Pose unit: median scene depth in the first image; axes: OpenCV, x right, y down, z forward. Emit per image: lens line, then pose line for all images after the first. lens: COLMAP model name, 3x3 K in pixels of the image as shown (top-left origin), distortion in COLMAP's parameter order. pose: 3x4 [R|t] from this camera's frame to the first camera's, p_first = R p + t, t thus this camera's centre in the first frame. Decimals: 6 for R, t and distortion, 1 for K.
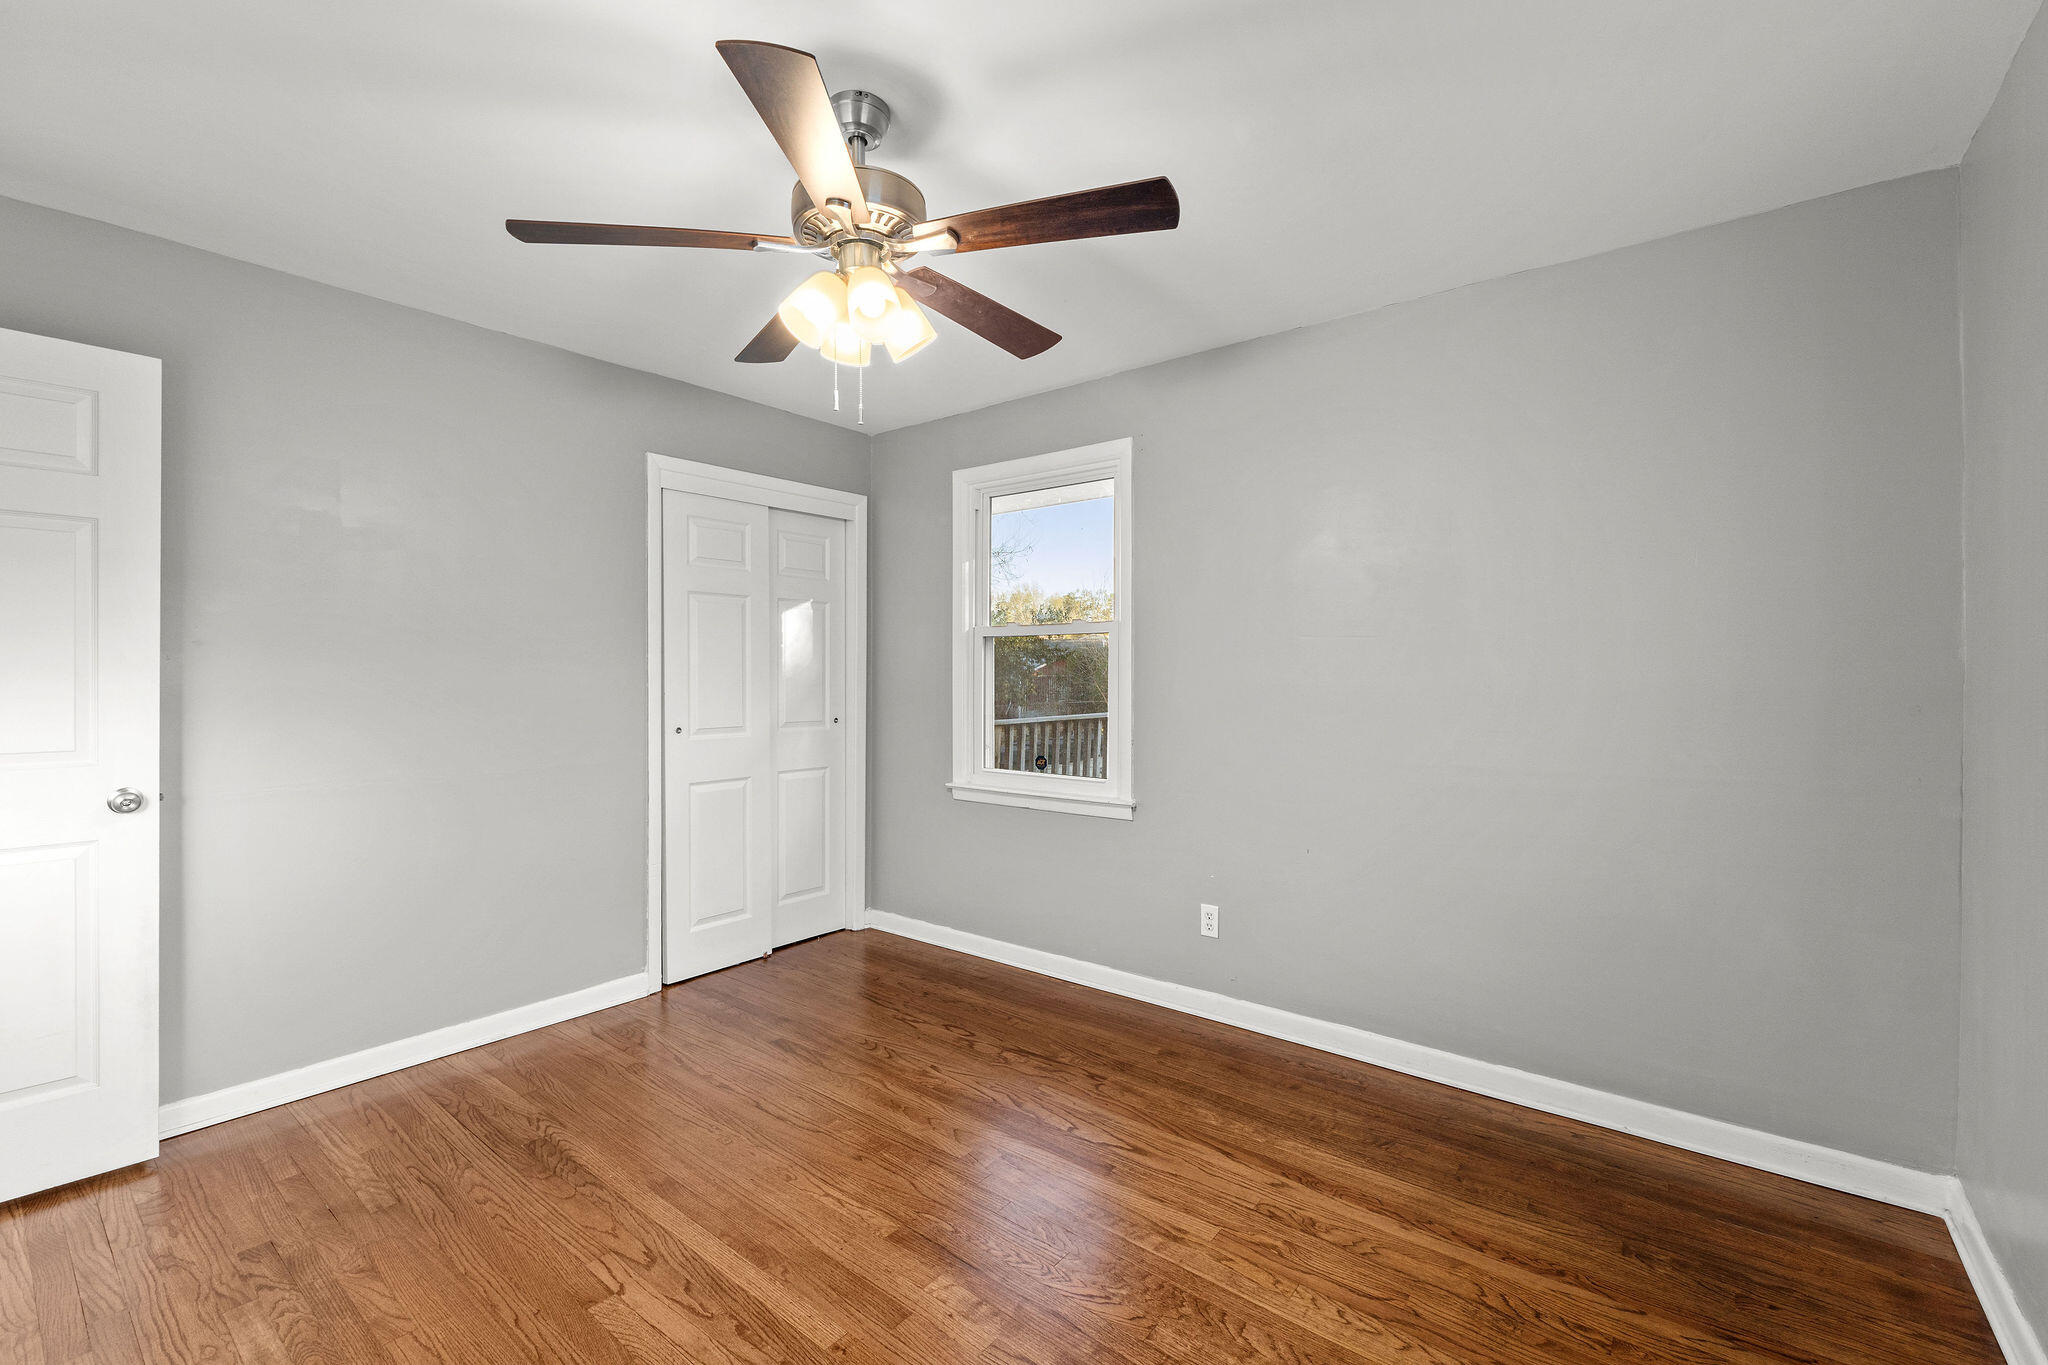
lens RADIAL K [[880.9, 0, 1016.9], [0, 880.9, 676.2], [0, 0, 1]] dist [-0.000183, -0.000128]
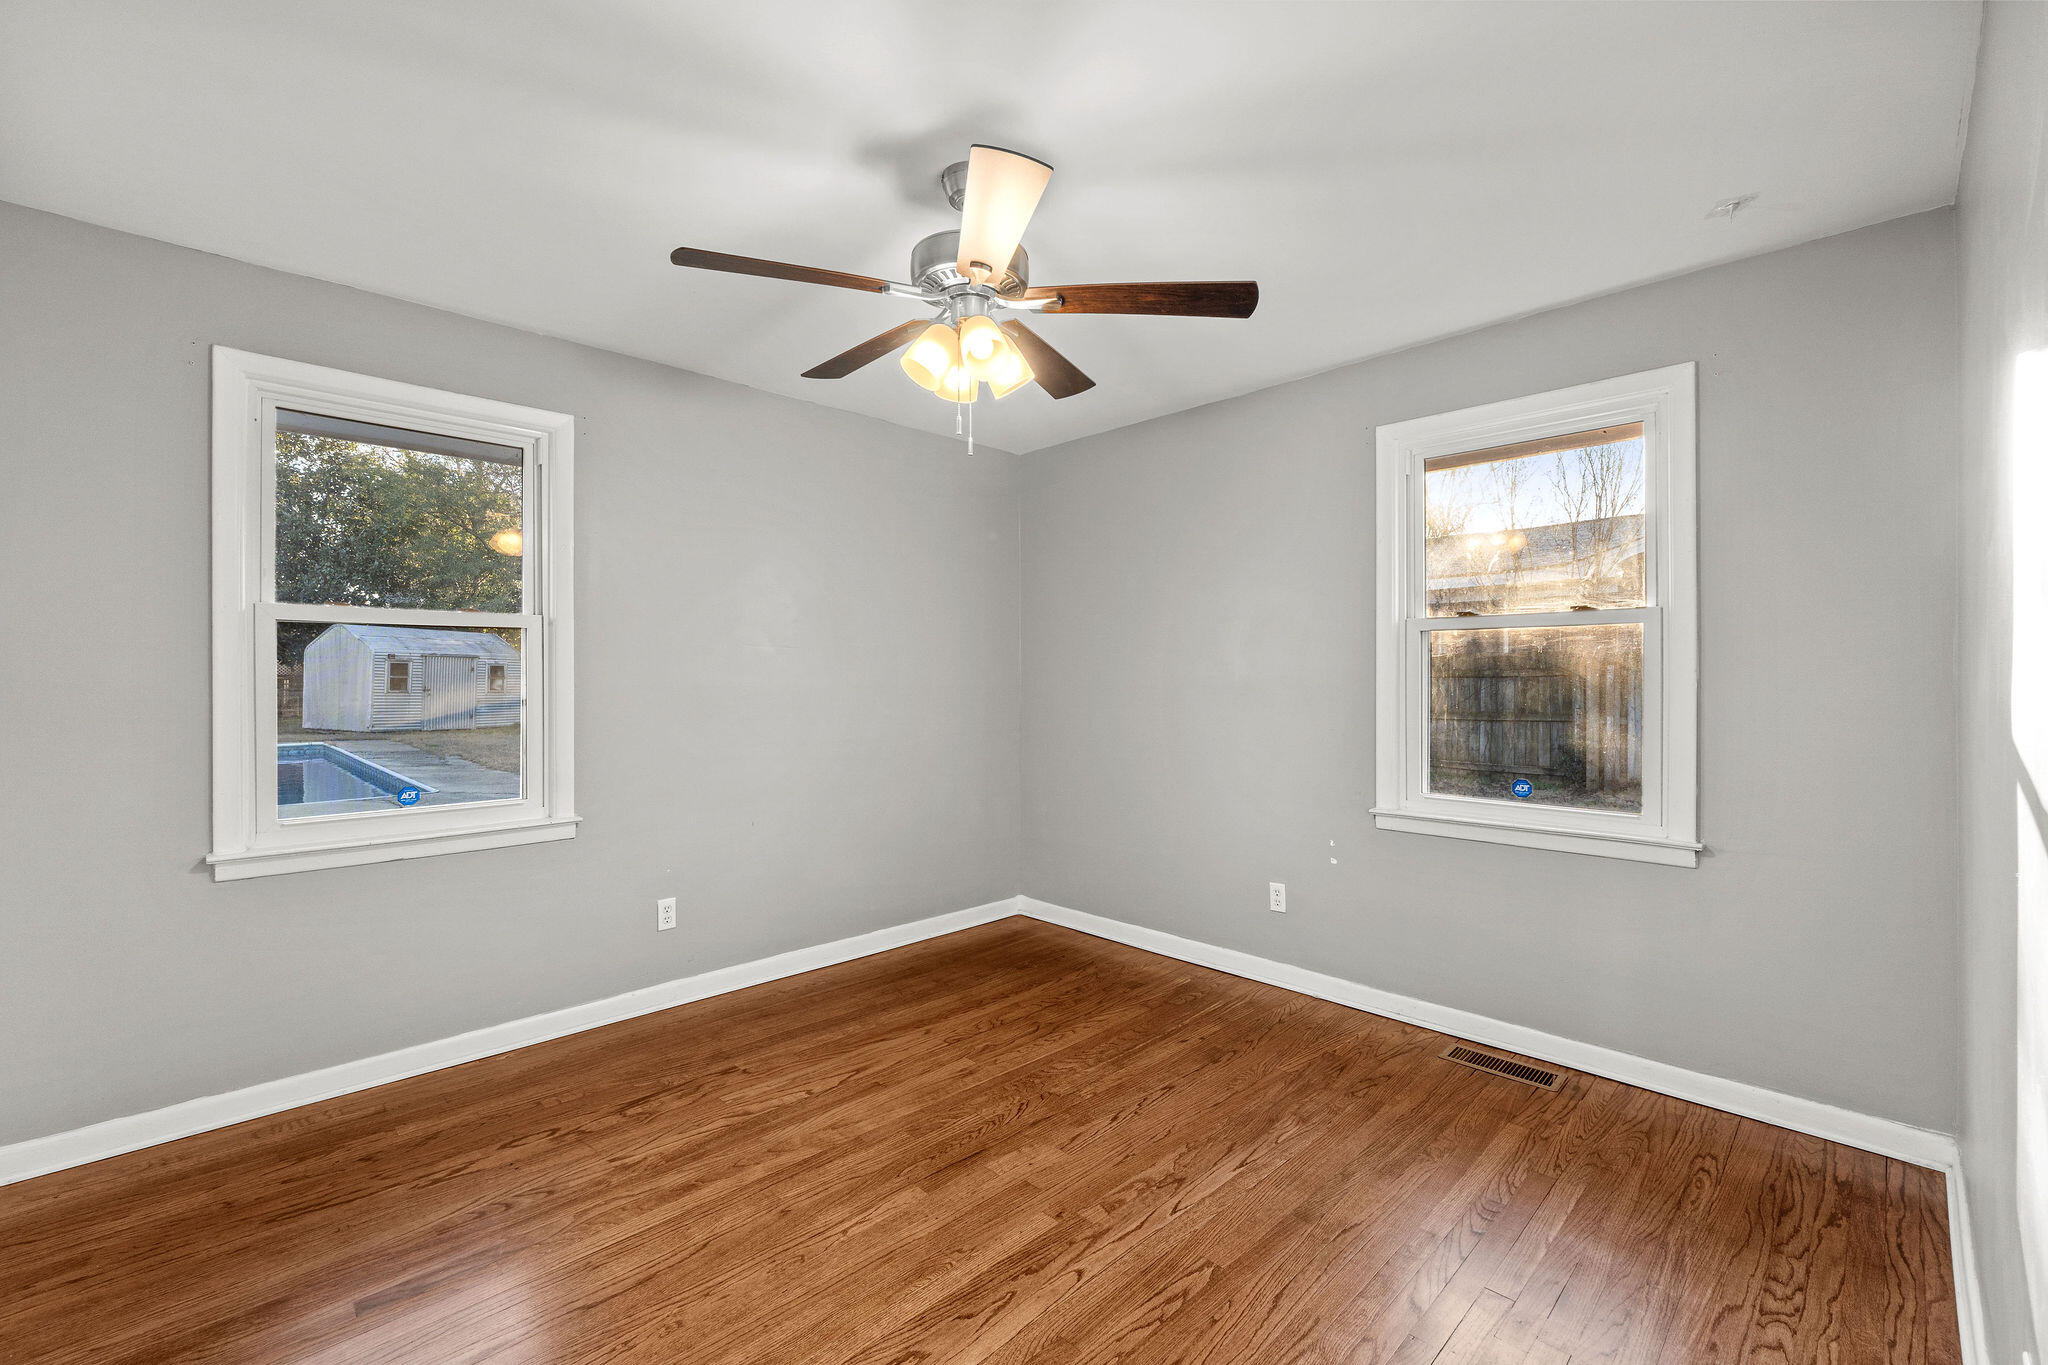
lens RADIAL K [[851.3, 0, 1011.3], [0, 851.3, 673.9], [0, 0, 1]] dist [-0.002334, -0.000342]
pose [[0.119490, 0.004022, 0.992827, -0.921983], [0.002644, 0.999987, -0.004369, 0.000016], [-0.992832, 0.003147, 0.119478, 0.600750]]
